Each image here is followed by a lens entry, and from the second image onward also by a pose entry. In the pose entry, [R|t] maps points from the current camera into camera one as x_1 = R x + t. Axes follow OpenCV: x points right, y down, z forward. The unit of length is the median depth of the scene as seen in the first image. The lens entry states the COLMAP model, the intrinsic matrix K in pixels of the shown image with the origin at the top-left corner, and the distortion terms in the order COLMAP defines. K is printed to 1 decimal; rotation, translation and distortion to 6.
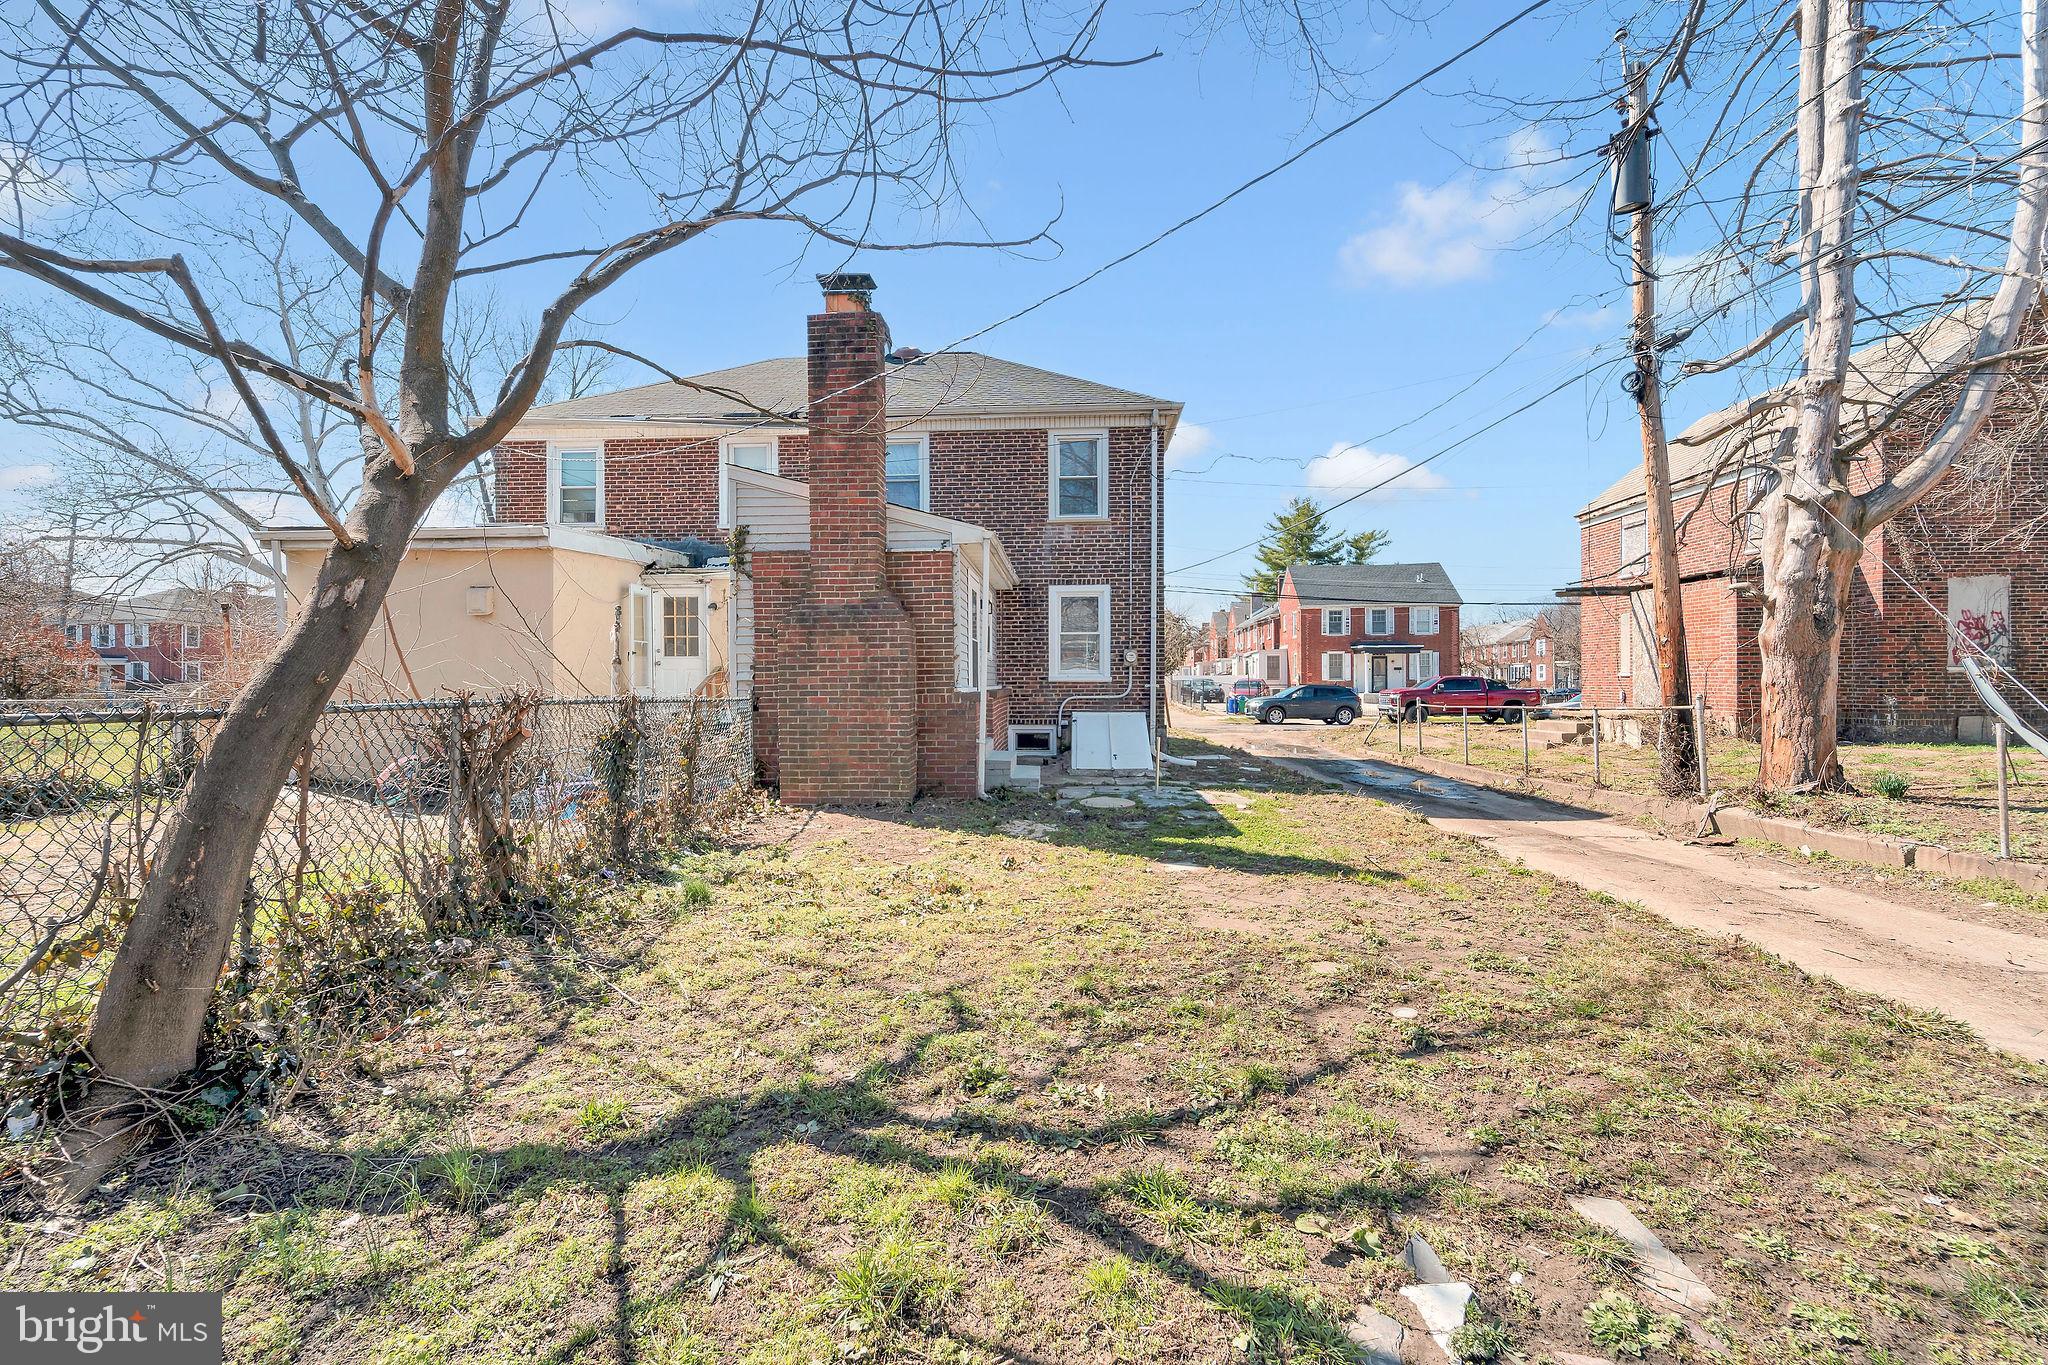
lens RADIAL K [[853.9, 0, 1022.2], [0, 853.9, 688.1], [0, 0, 1]] dist [-0.013676, -0.000144]
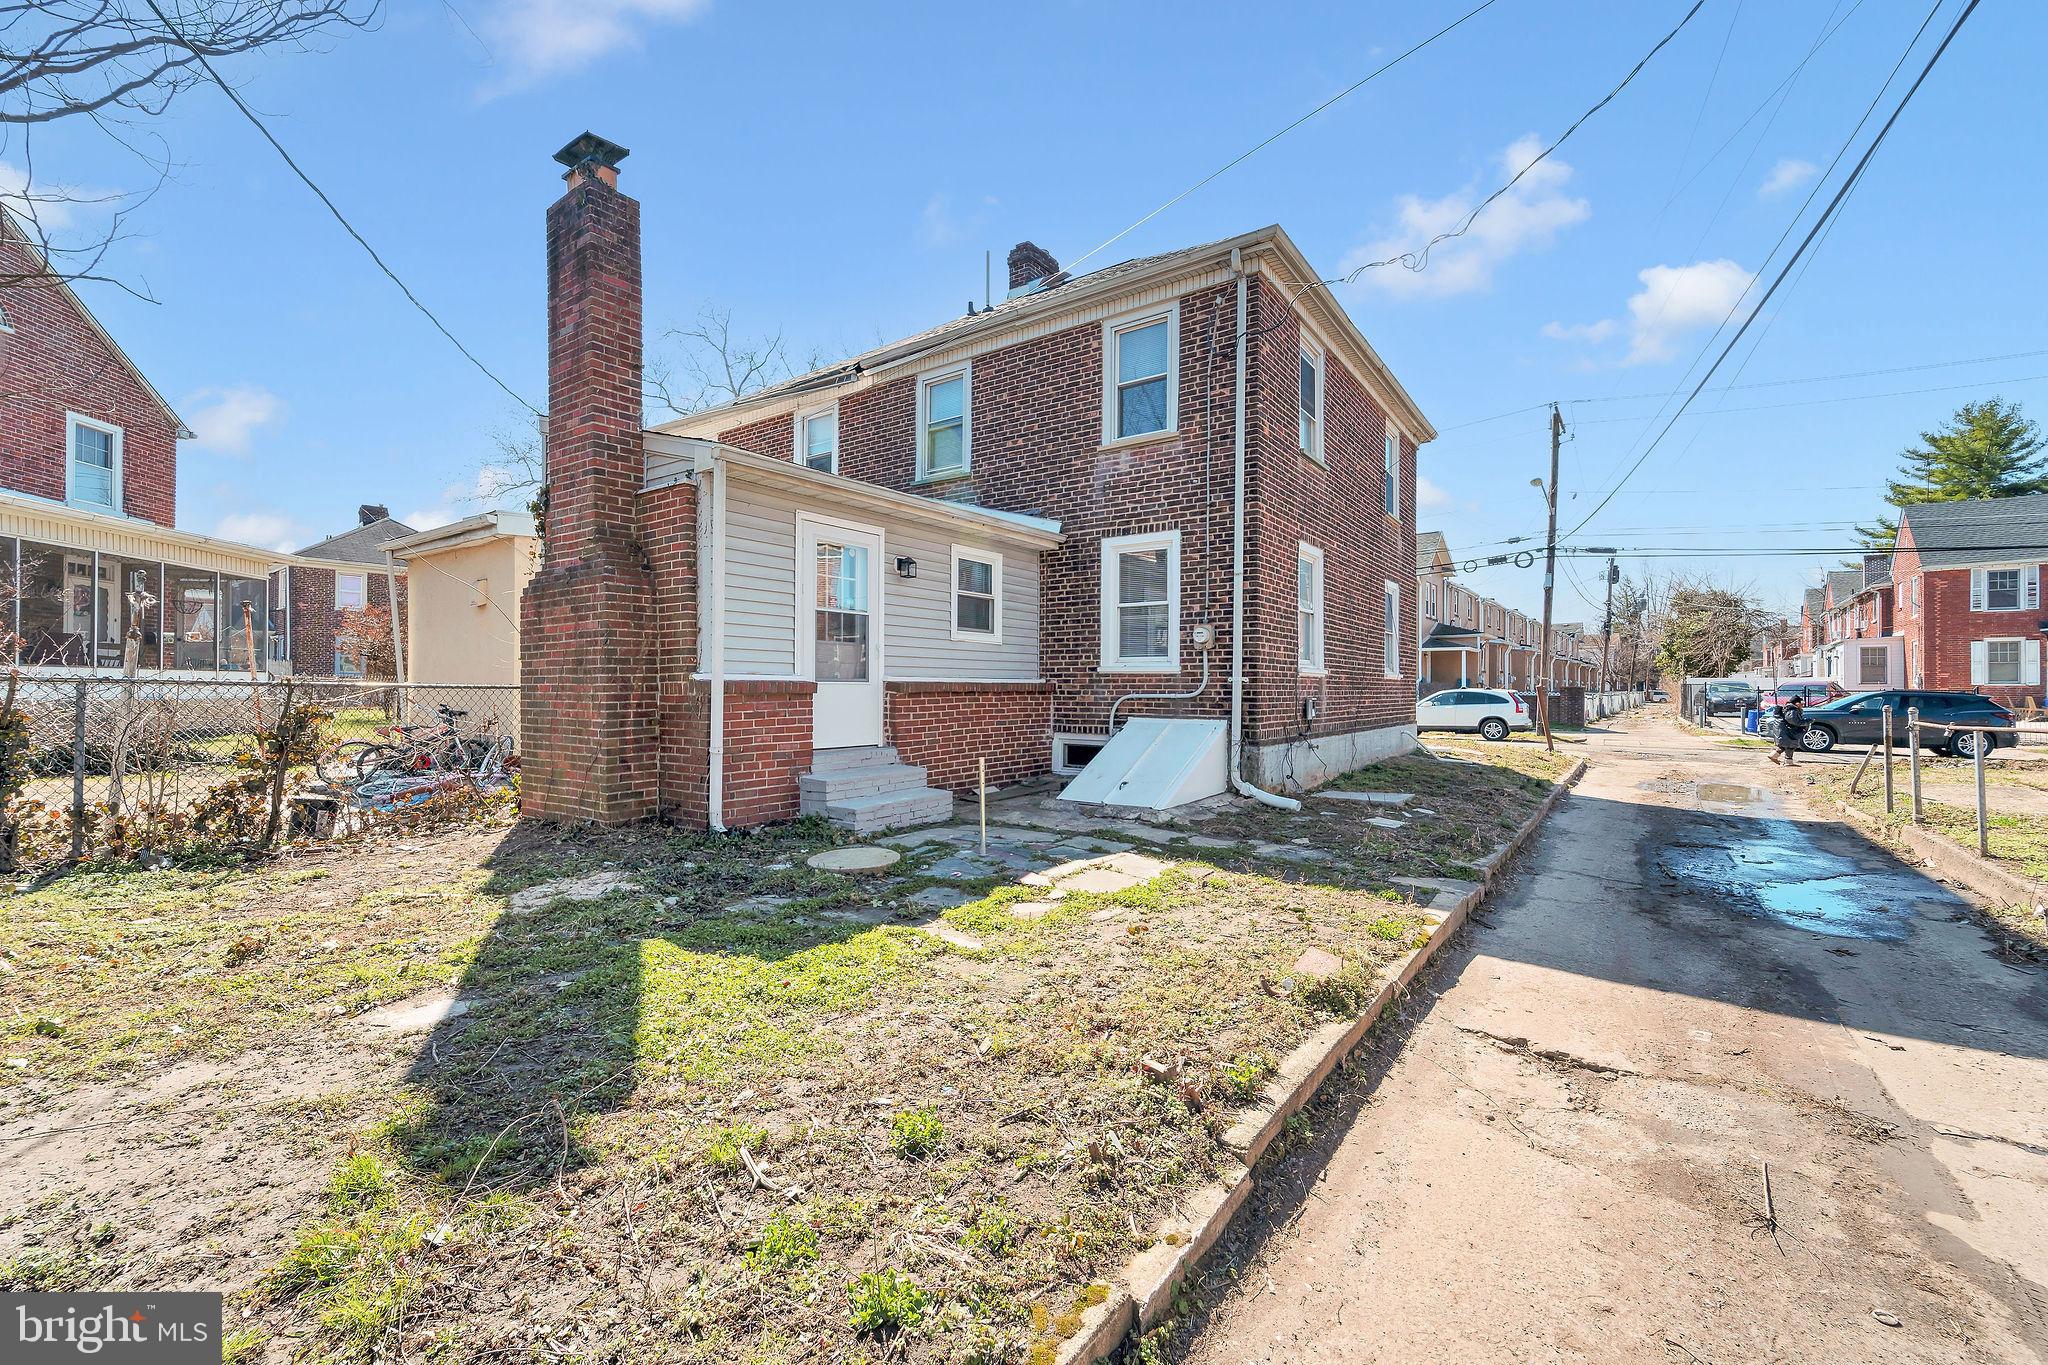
lens RADIAL K [[853.9, 0, 1022.2], [0, 853.9, 688.1], [0, 0, 1]] dist [-0.013676, -0.000144]
pose [[0.833631, 0.008103, -0.552262, 0.370409], [-0.011148, 0.999936, -0.002157, 0.006692], [0.552209, 0.007954, 0.833668, 0.370156]]
